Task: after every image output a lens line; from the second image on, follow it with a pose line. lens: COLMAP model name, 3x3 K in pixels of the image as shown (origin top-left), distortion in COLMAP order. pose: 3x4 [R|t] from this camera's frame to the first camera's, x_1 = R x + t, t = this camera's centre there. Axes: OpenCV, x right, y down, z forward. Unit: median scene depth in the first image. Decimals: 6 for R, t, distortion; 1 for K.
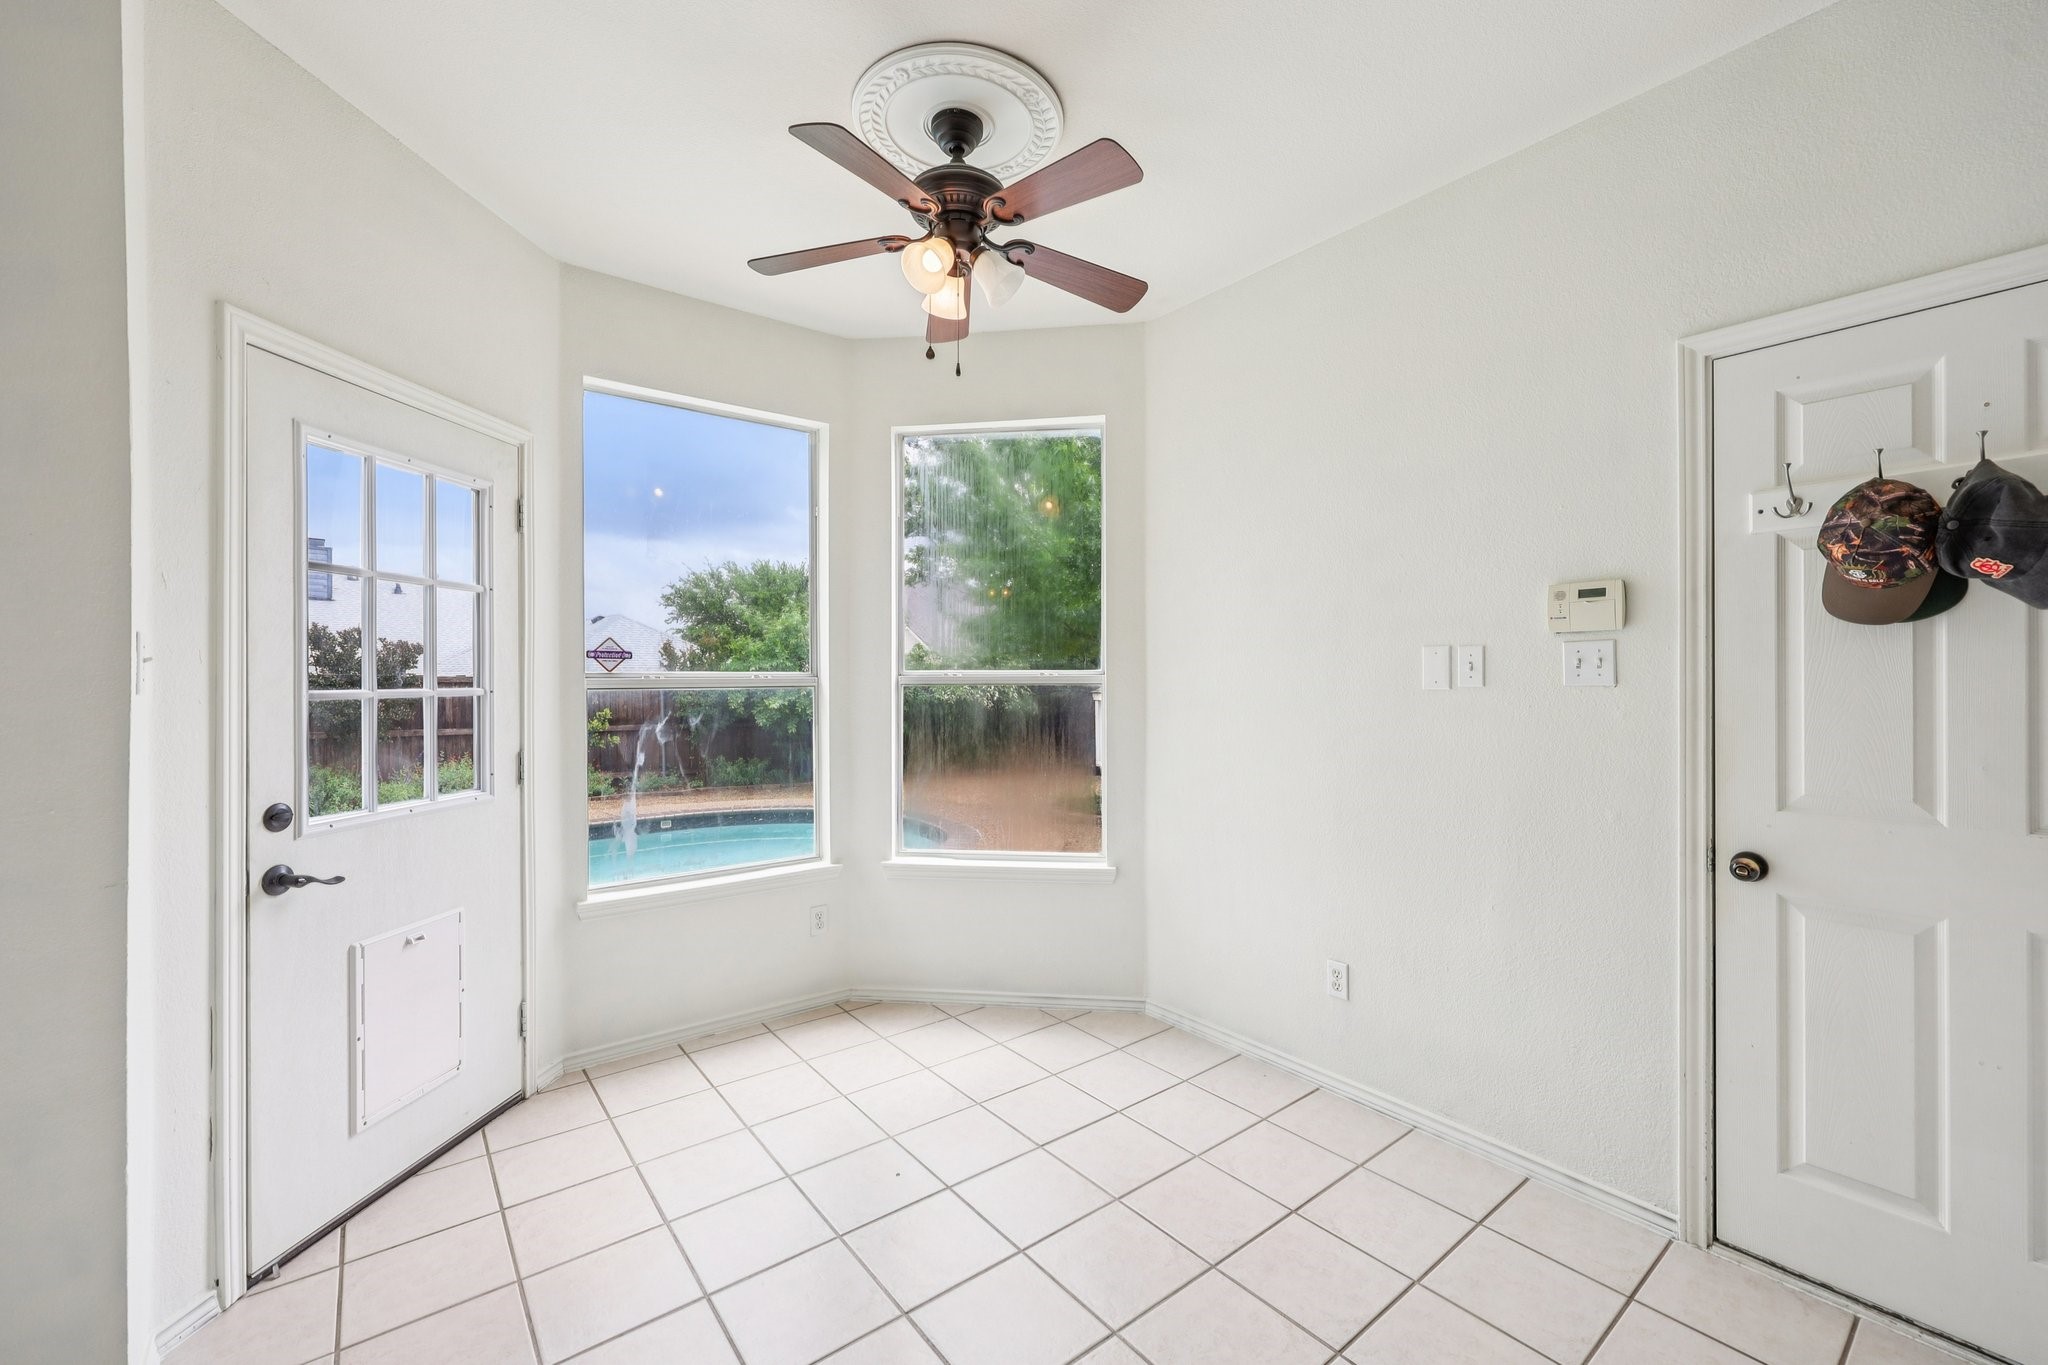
lens RADIAL K [[830.9, 0, 1022.2], [0, 830.9, 677.5], [0, 0, 1]] dist [0.001161, -0.000415]
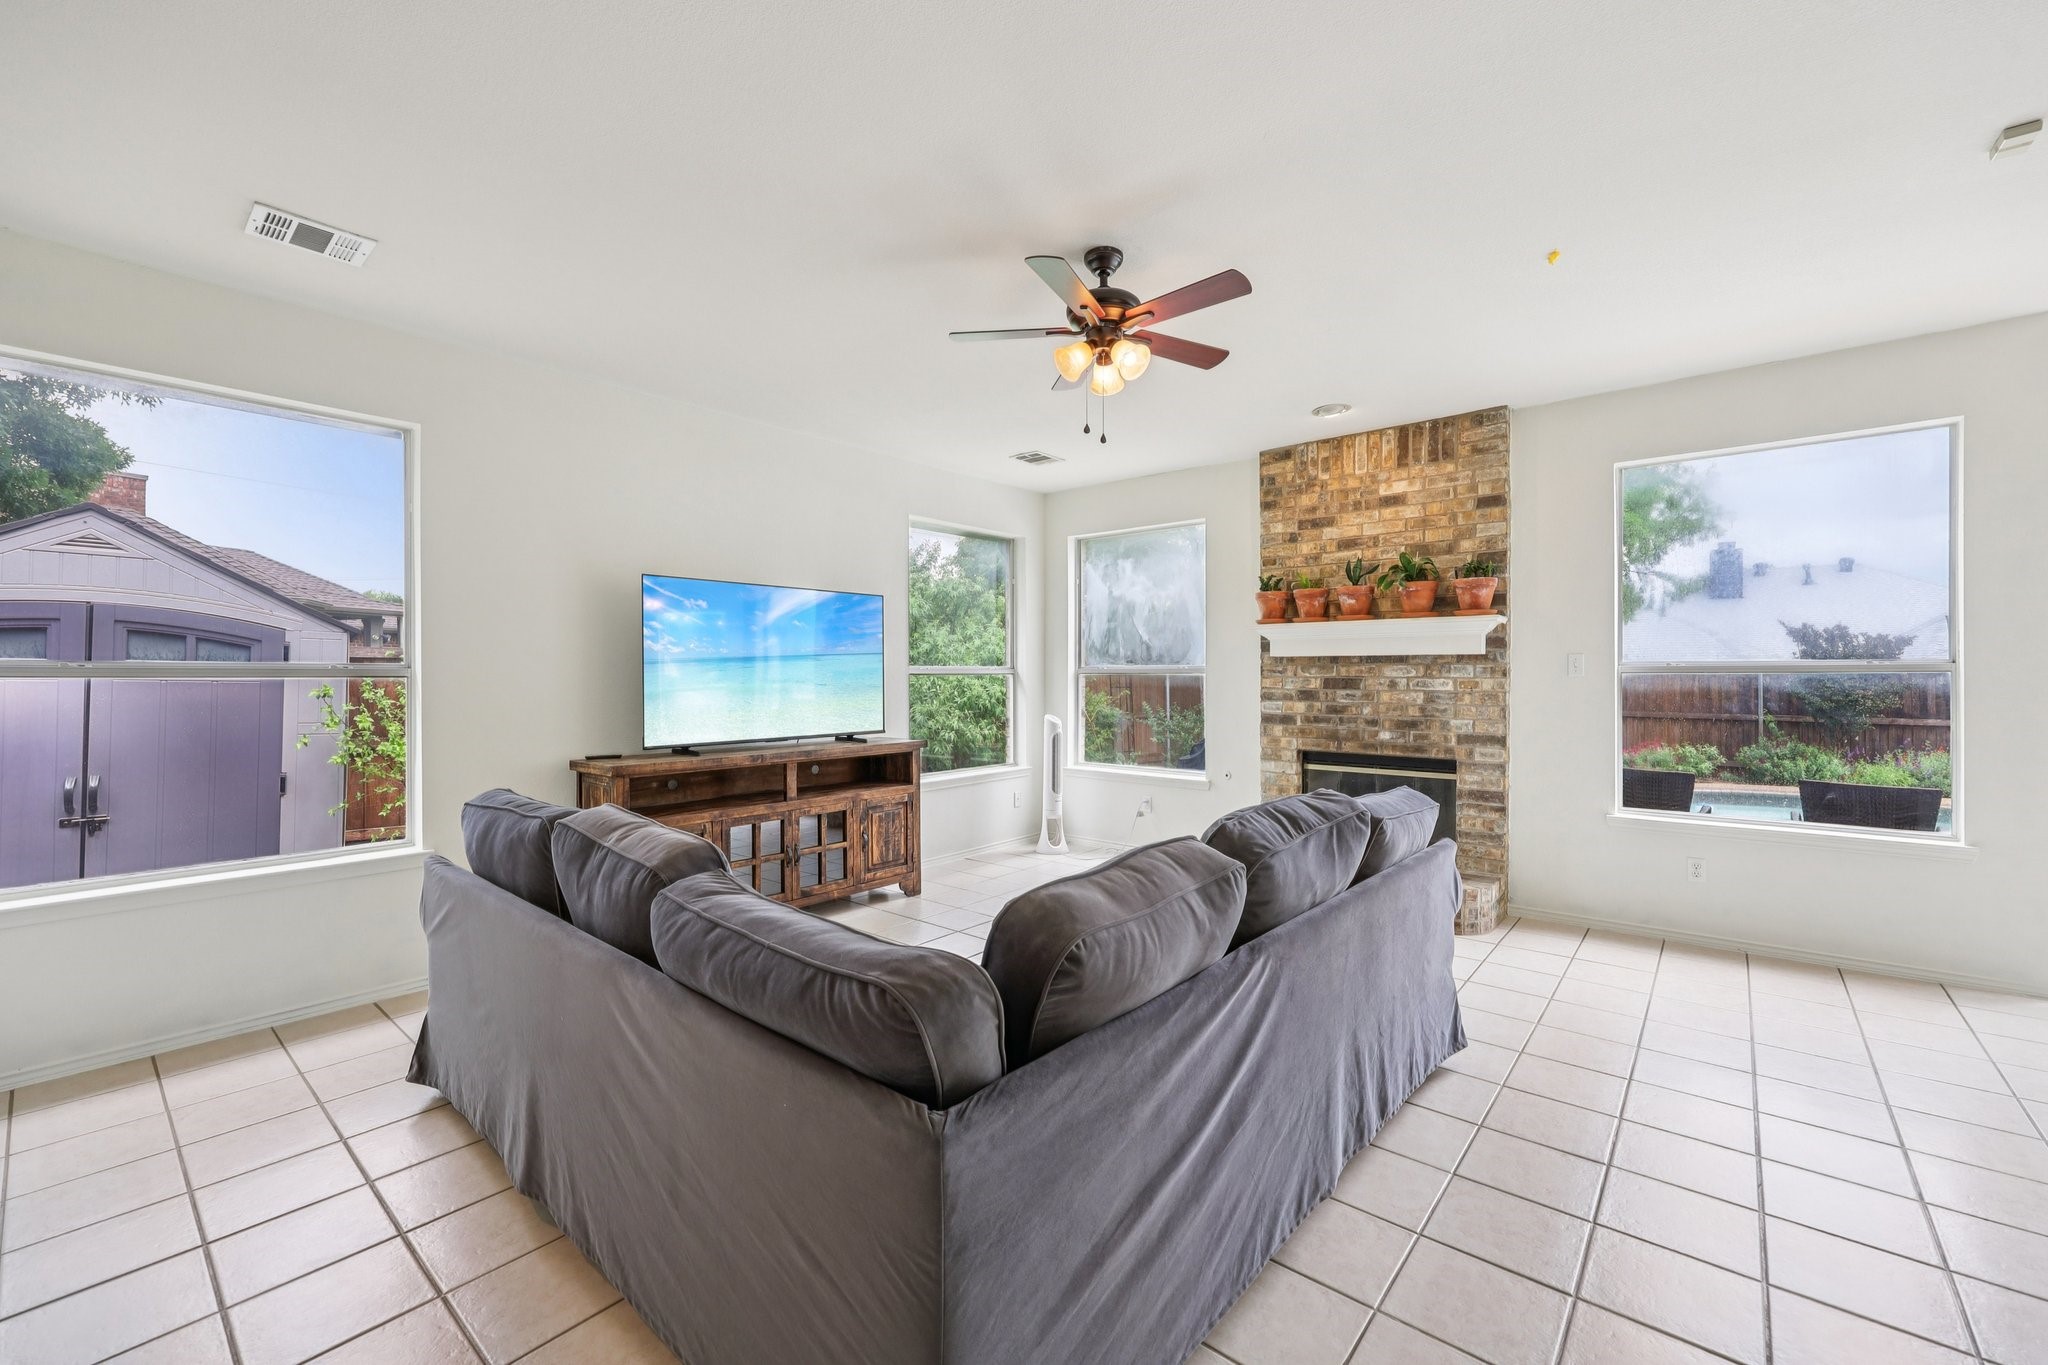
lens RADIAL K [[830.9, 0, 1034.7], [0, 830.9, 678.5], [0, 0, 1]] dist [0.001161, -0.000415]
pose [[0.208862, 0.004174, -0.977936, 0.311755], [0.006280, 0.999965, 0.005609, 0.000850], [0.977925, -0.007313, 0.208828, -1.259440]]
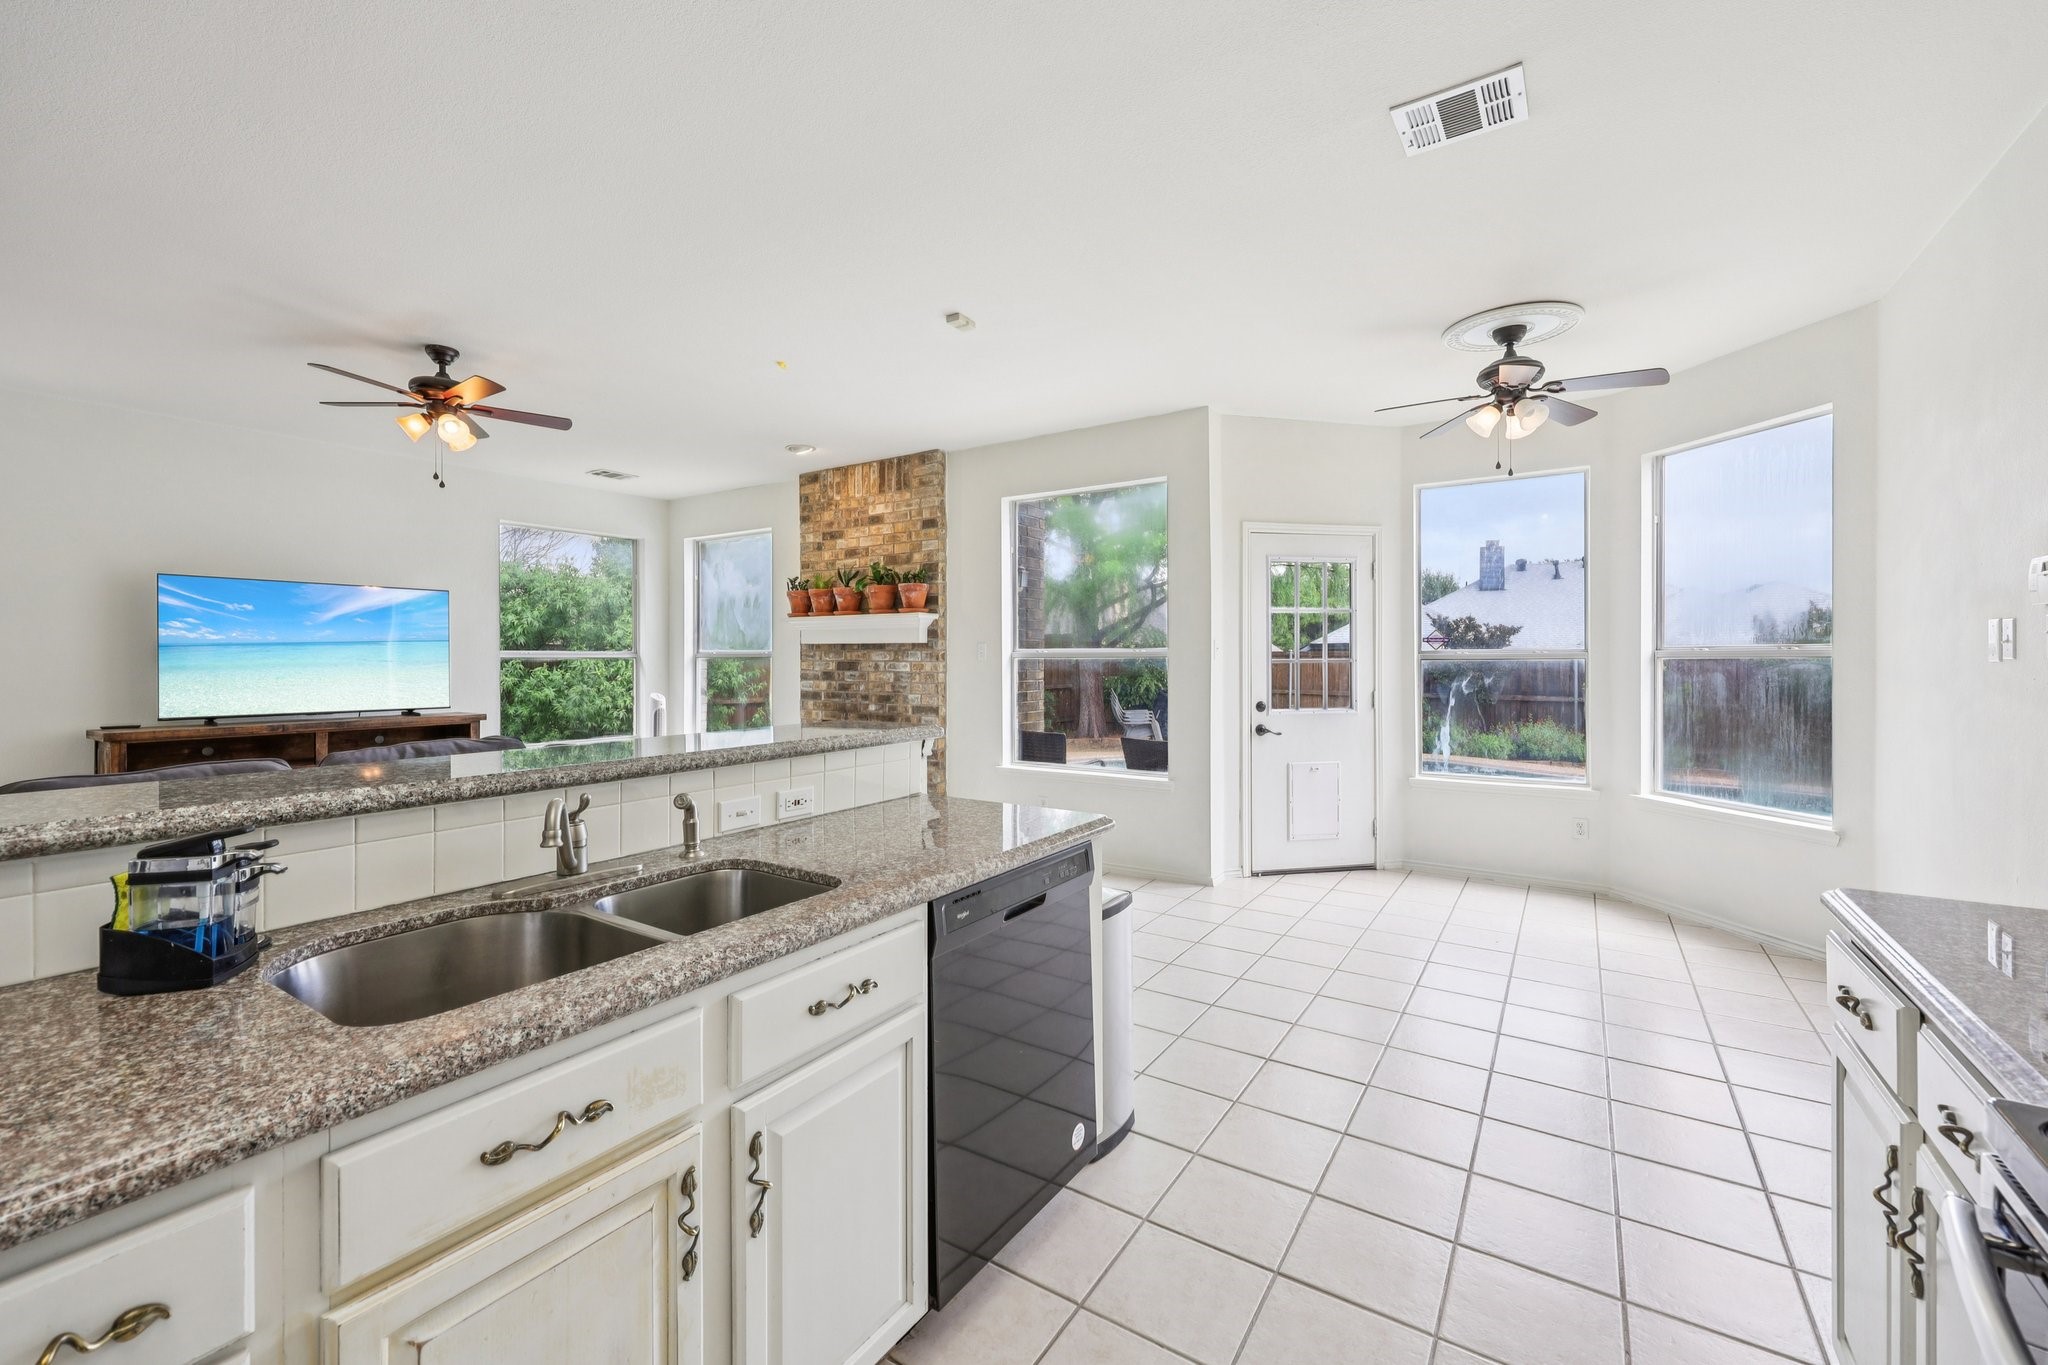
lens RADIAL K [[830.9, 0, 1034.9], [0, 830.9, 664.8], [0, 0, 1]] dist [0.001161, -0.000415]
pose [[0.320865, 0.008611, -0.947086, 1.021145], [0.004782, 0.999931, 0.010711, 0.001582], [0.947113, -0.007966, 0.320801, -0.396207]]
